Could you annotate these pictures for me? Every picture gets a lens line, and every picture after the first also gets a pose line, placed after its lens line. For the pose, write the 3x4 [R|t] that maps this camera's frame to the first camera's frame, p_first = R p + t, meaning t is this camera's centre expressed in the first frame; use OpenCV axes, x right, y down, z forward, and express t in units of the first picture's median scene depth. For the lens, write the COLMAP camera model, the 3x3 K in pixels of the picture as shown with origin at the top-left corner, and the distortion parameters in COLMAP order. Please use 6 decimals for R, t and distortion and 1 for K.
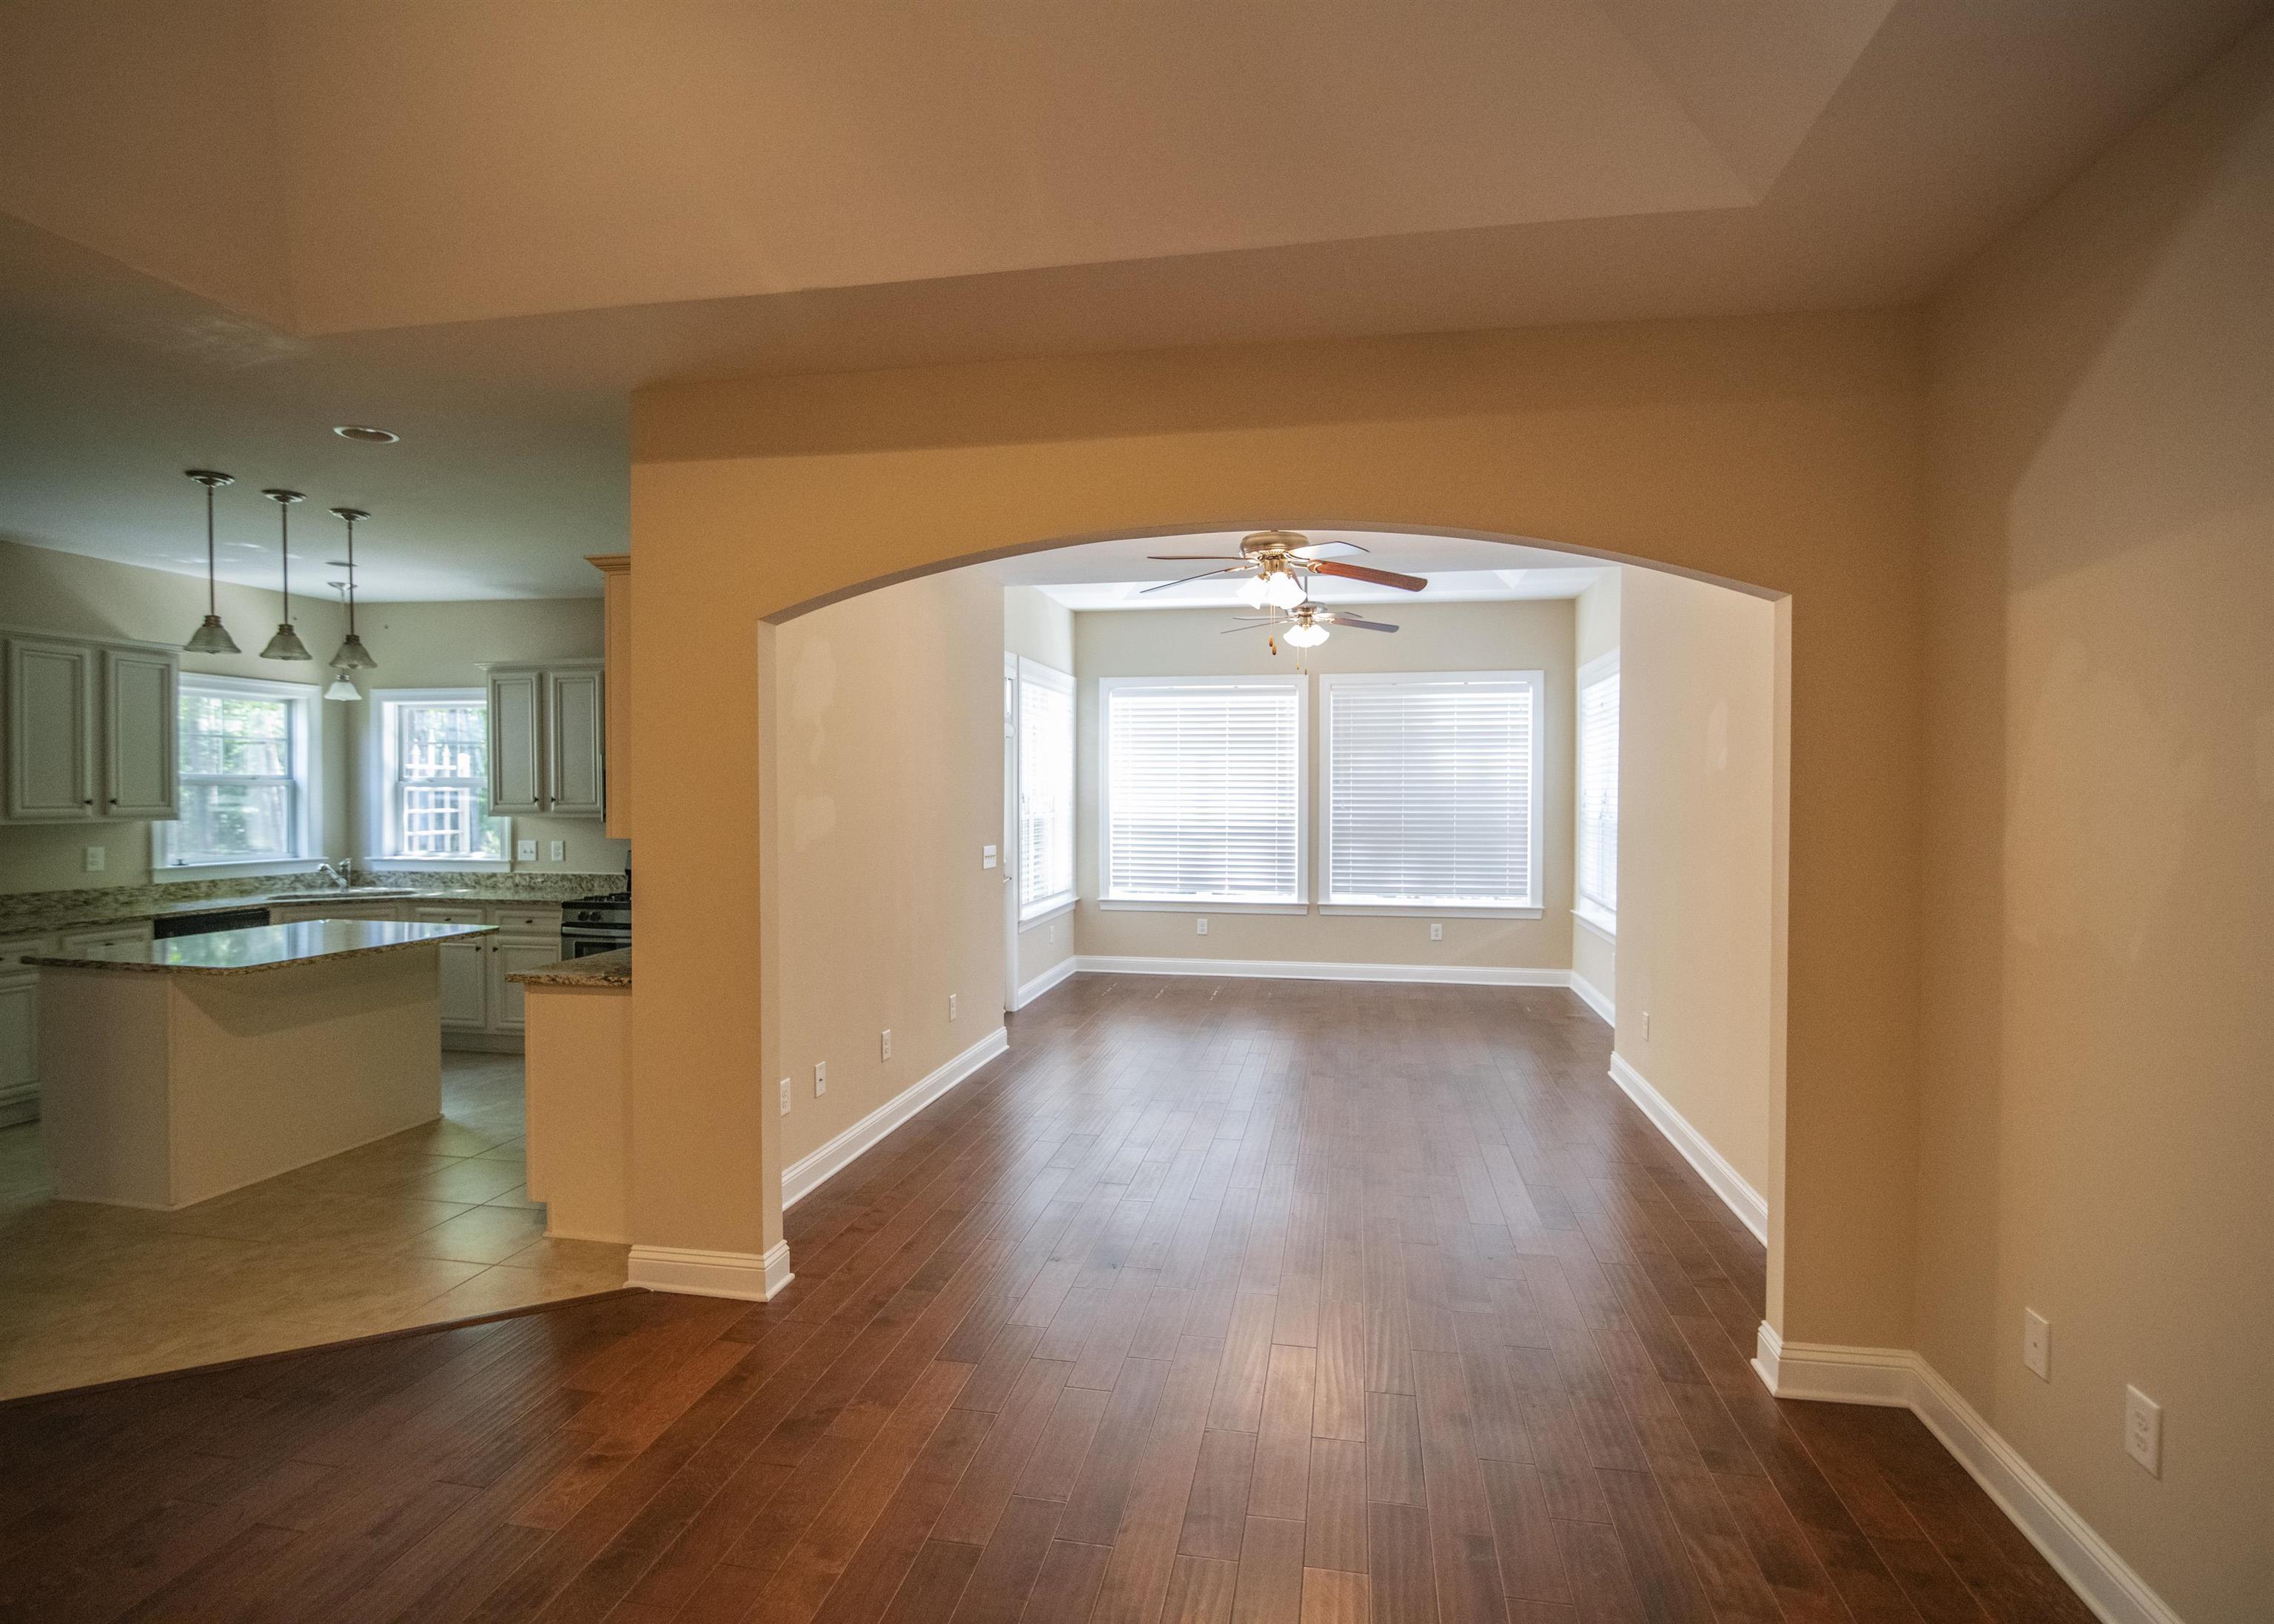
lens RADIAL K [[1119.0, 0, 1143.8], [0, 1119.0, 809.4], [0, 0, 1]] dist [-0.018446, 0.002088]
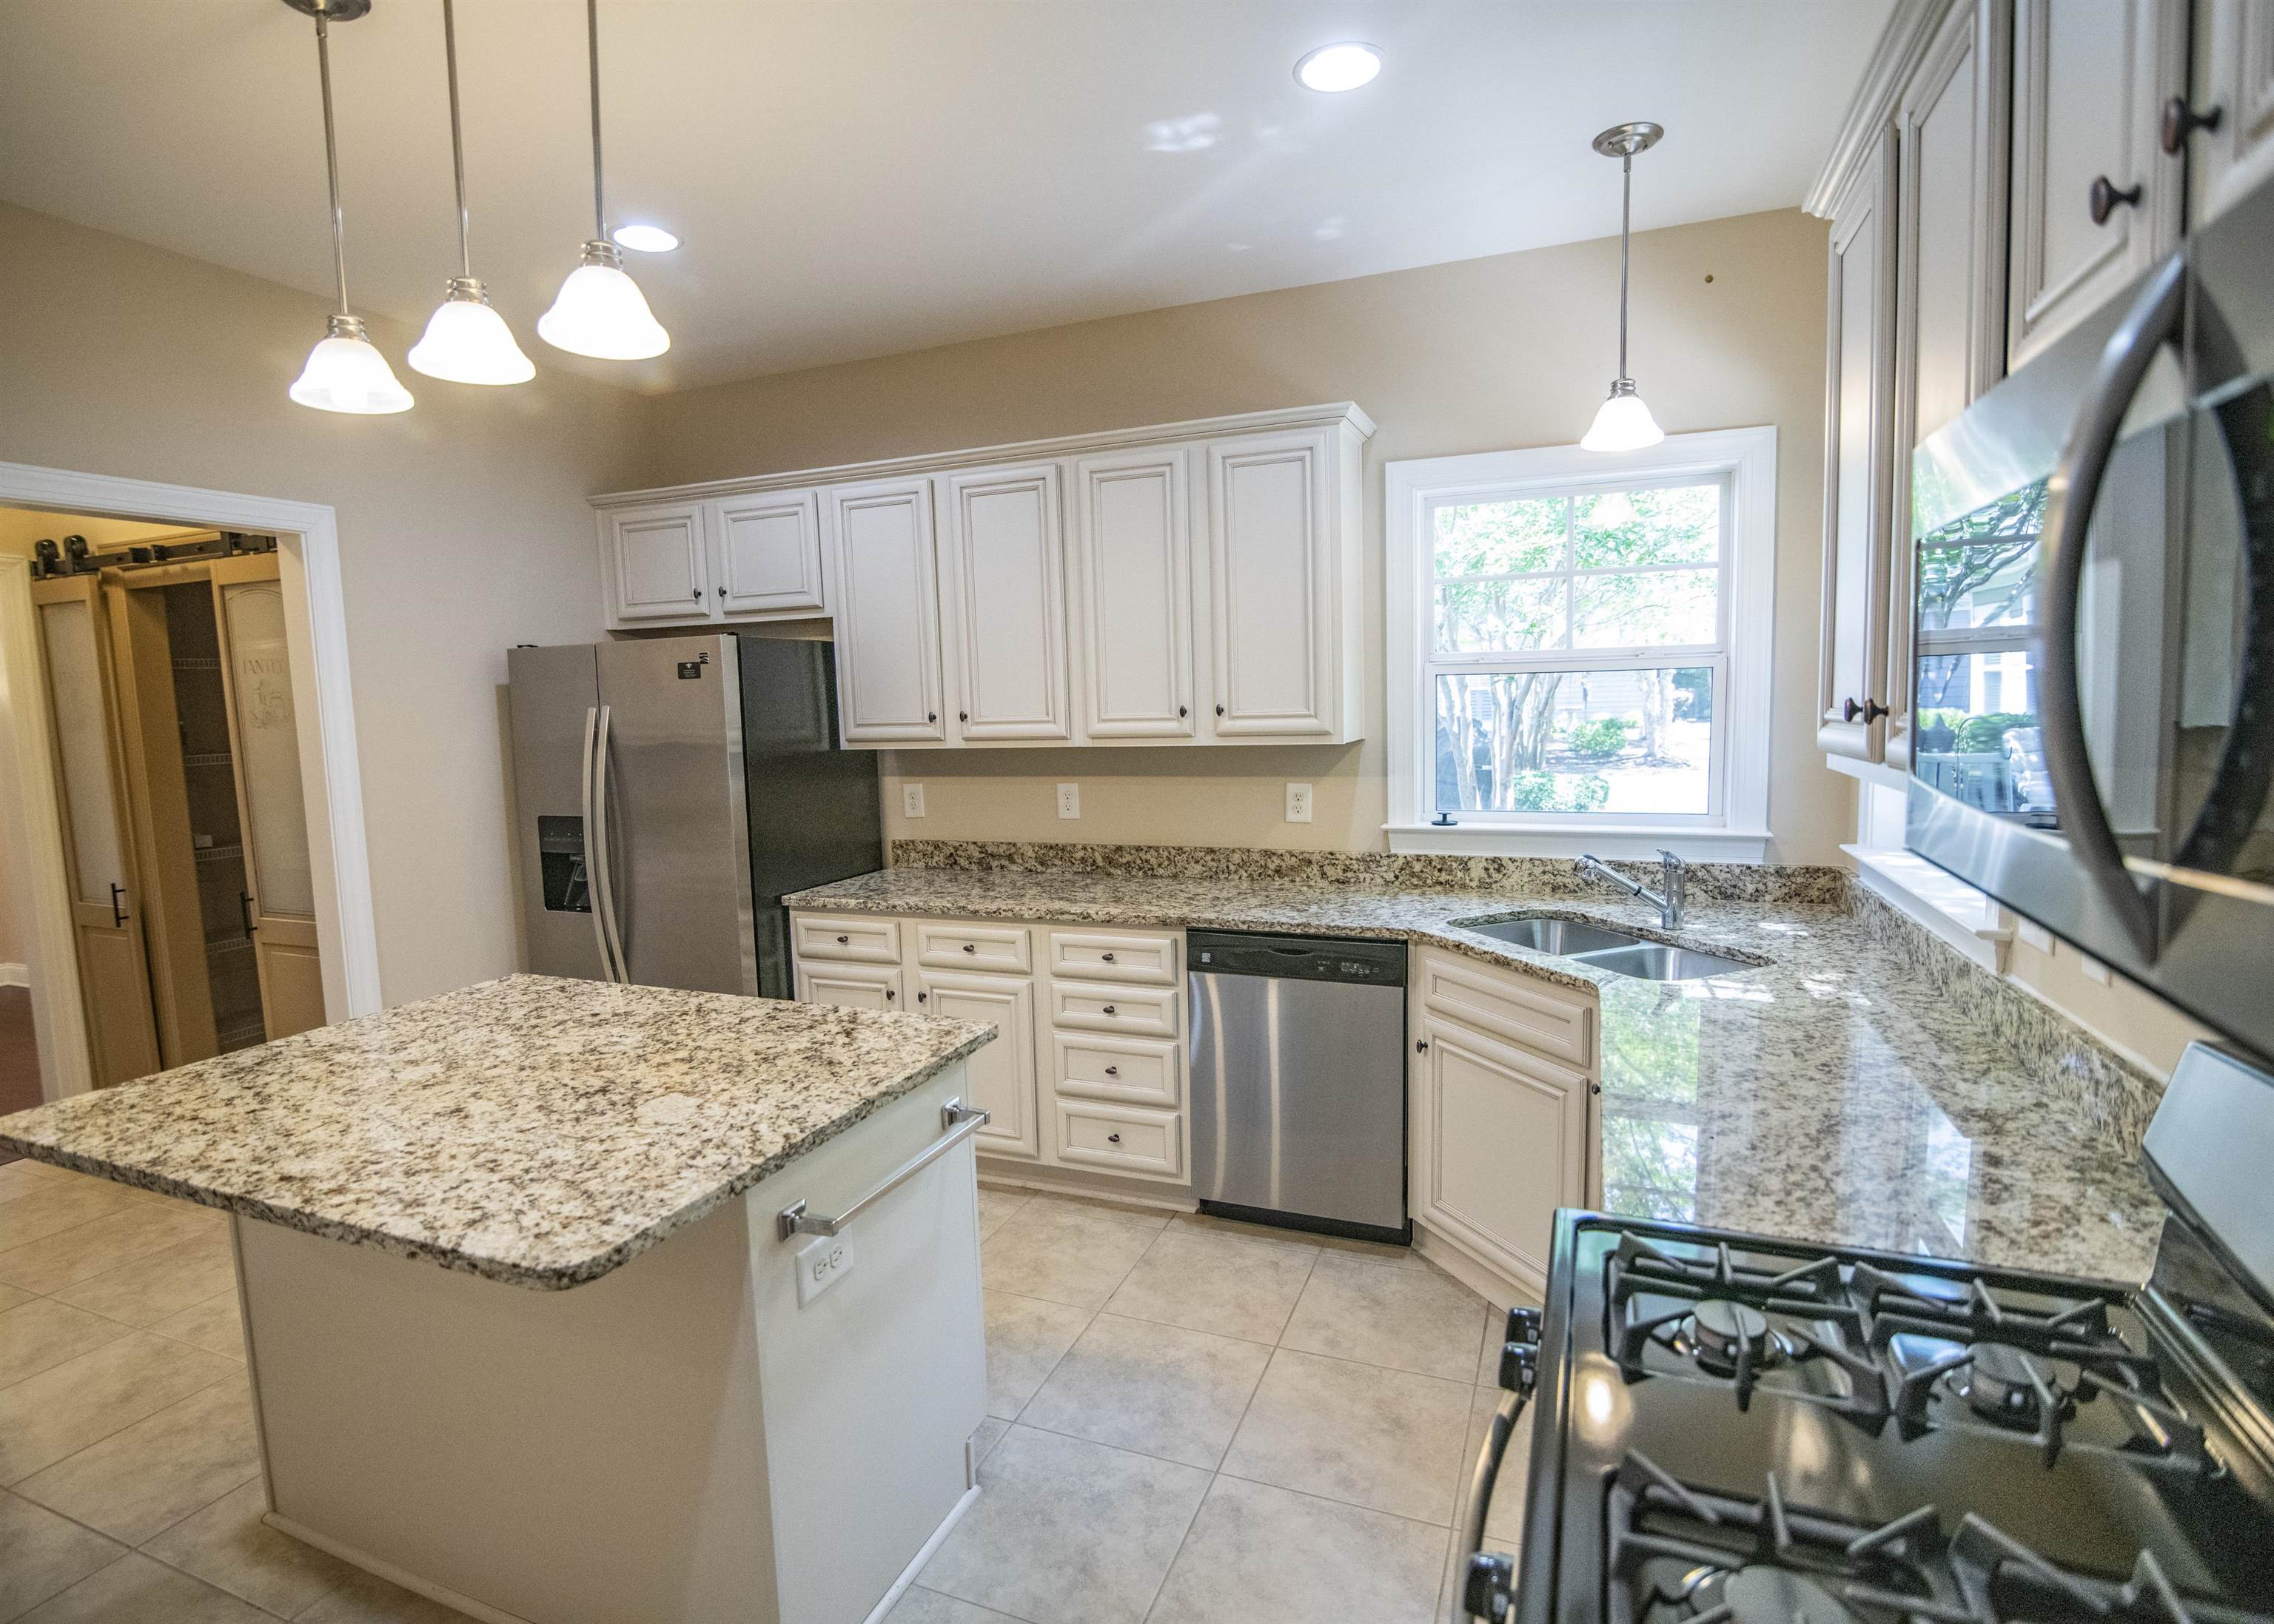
lens RADIAL K [[1119.0, 0, 1138.0], [0, 1119.0, 812.3], [0, 0, 1]] dist [-0.018446, 0.002088]
pose [[-0.195713, 0.103983, -0.975133, -0.254116], [0.010366, 0.994526, 0.103971, -0.011144], [0.980606, 0.010240, -0.195720, 0.787571]]
